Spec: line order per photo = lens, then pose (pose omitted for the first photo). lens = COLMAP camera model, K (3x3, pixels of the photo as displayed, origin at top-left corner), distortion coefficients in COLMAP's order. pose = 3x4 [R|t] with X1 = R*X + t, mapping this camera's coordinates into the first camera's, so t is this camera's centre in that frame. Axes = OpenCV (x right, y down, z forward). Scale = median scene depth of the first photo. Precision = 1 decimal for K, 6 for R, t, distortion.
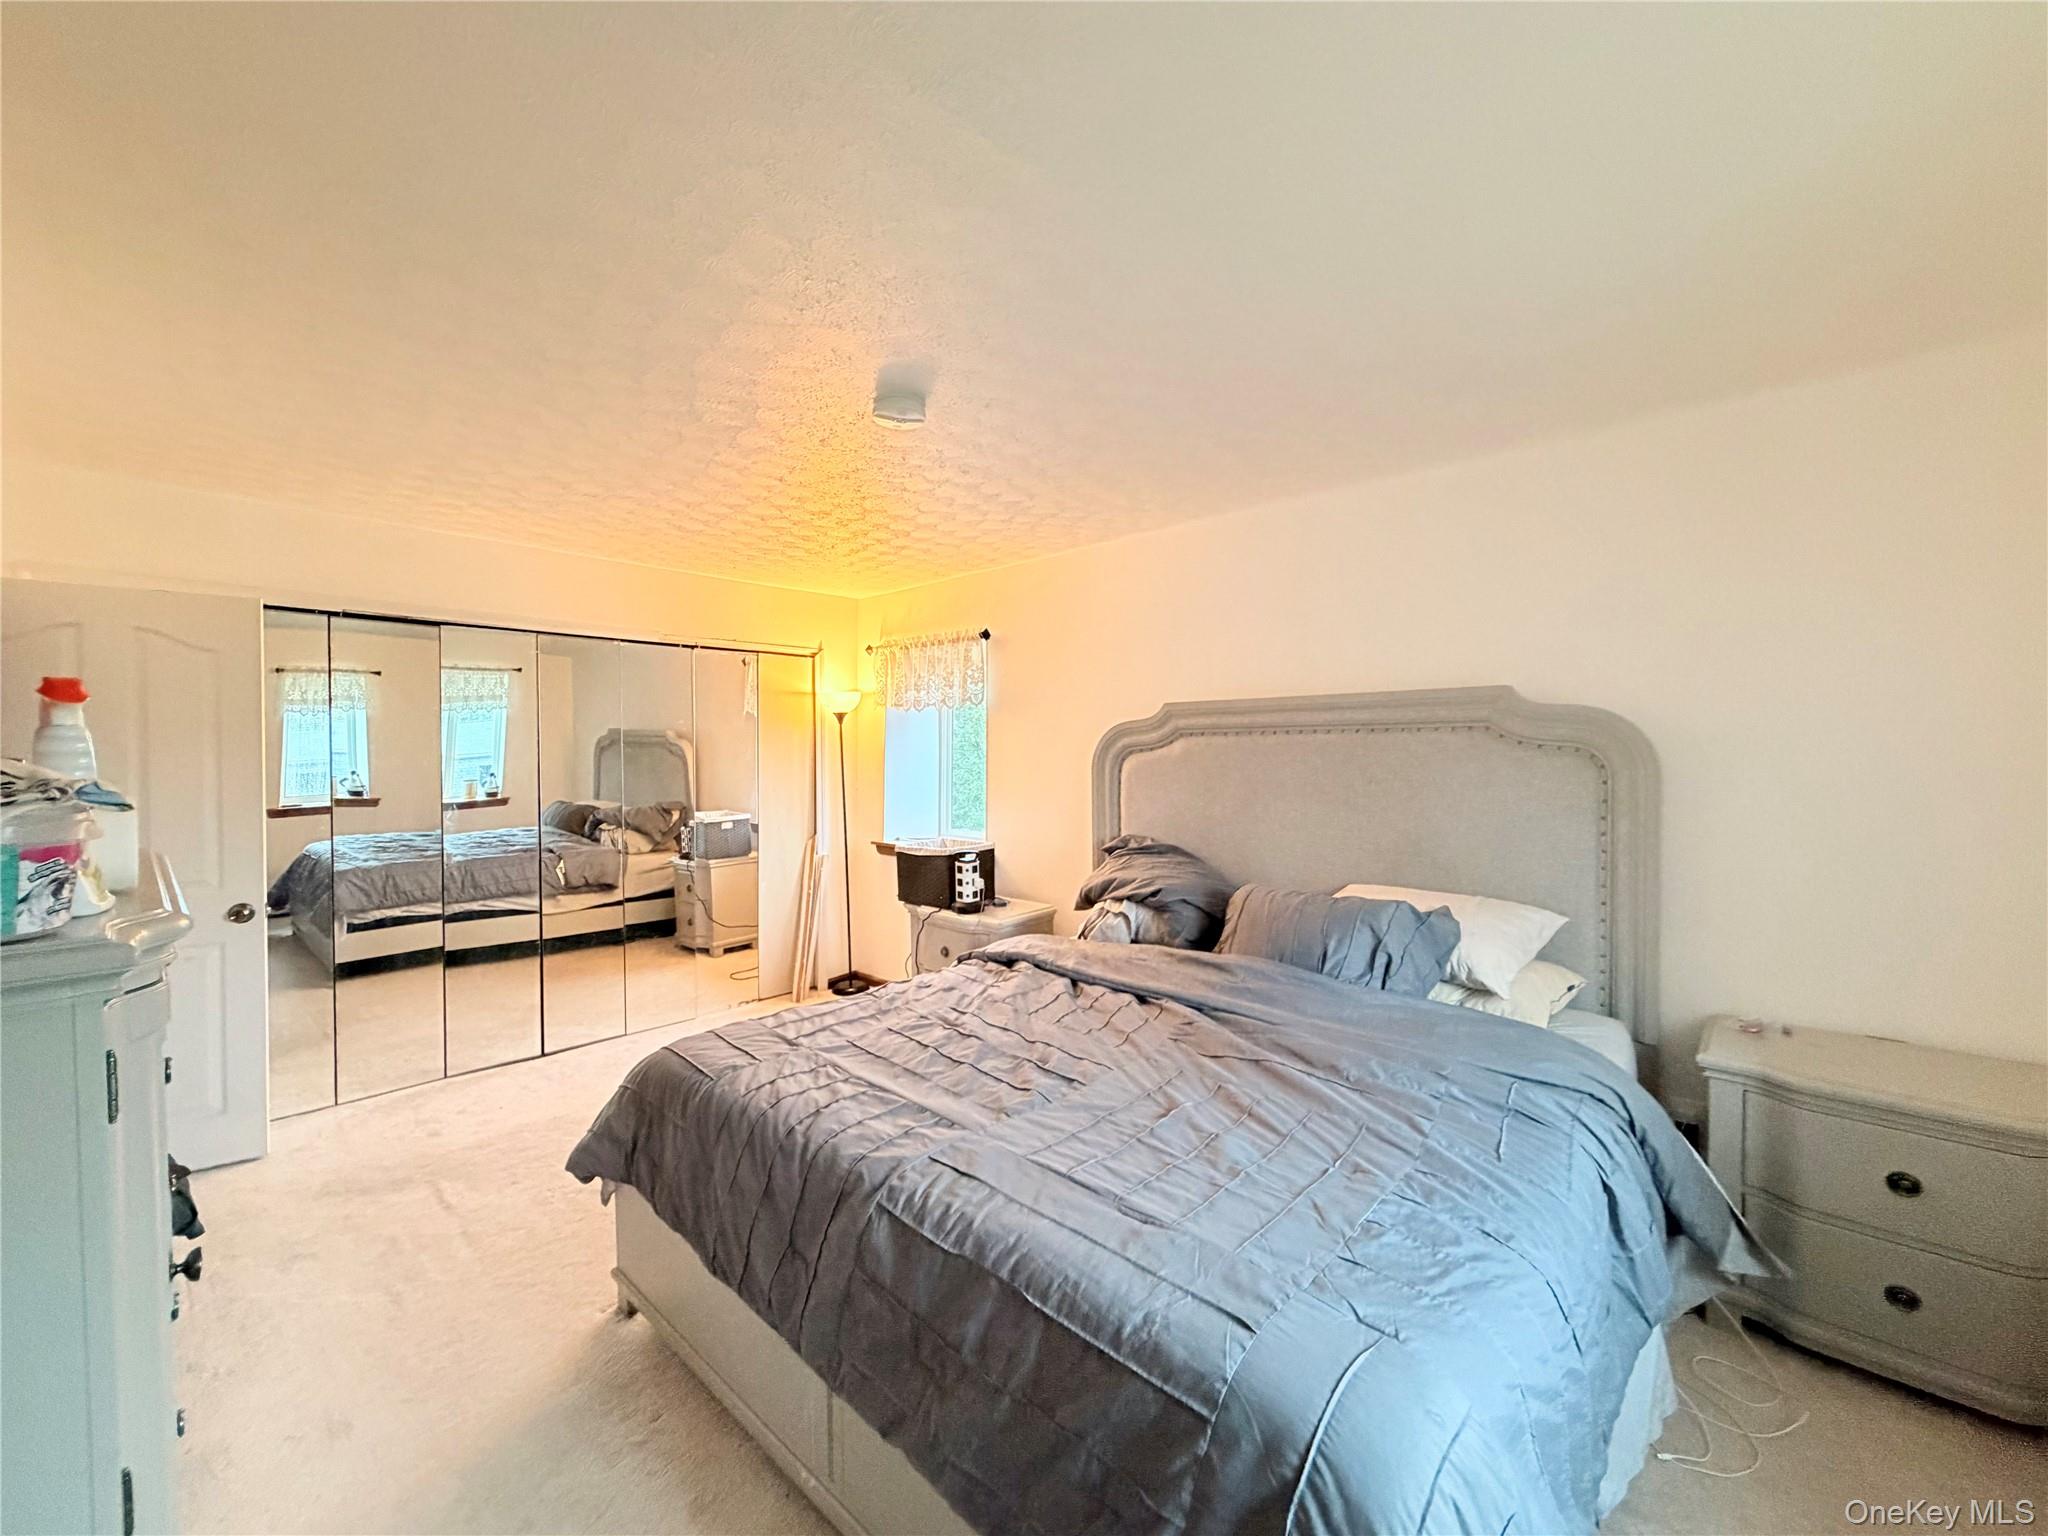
lens RADIAL K [[809.1, 0, 1022.5], [0, 809.1, 771.8], [0, 0, 1]] dist [0.001256, 0.000028]
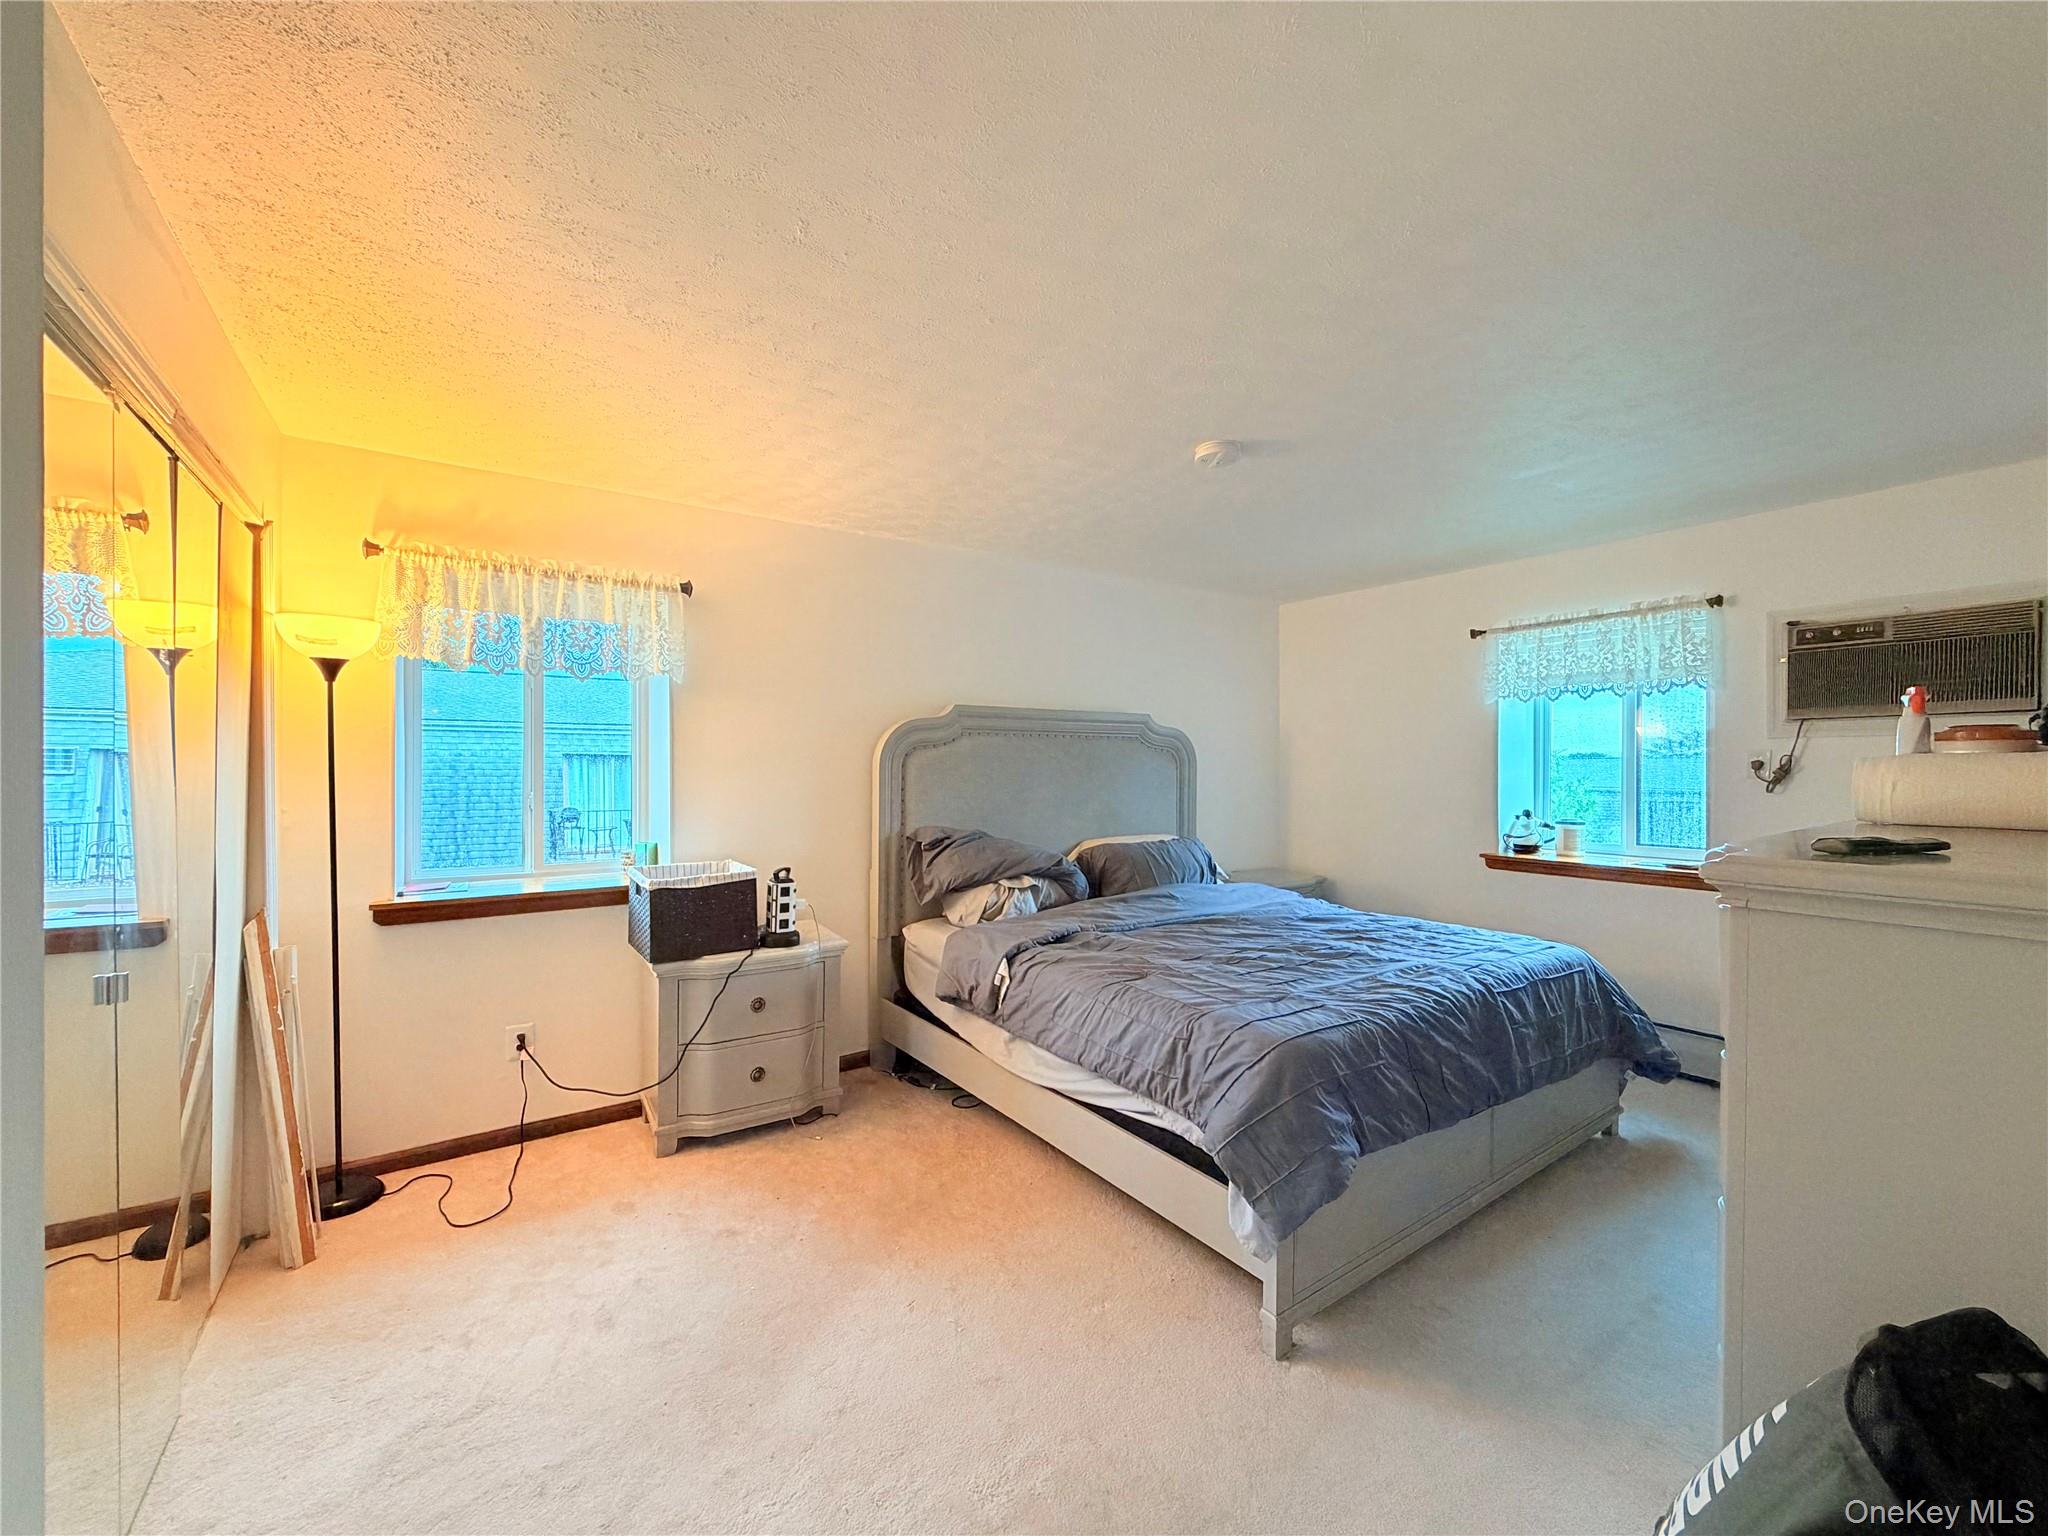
lens RADIAL K [[809.1, 0, 1024.4], [0, 809.1, 763.2], [0, 0, 1]] dist [0.001256, 0.000028]
pose [[0.224923, -0.001175, 0.974376, -0.892485], [0.013522, 0.999907, -0.001916, -0.001157], [-0.974283, 0.013607, 0.224918, 0.662290]]
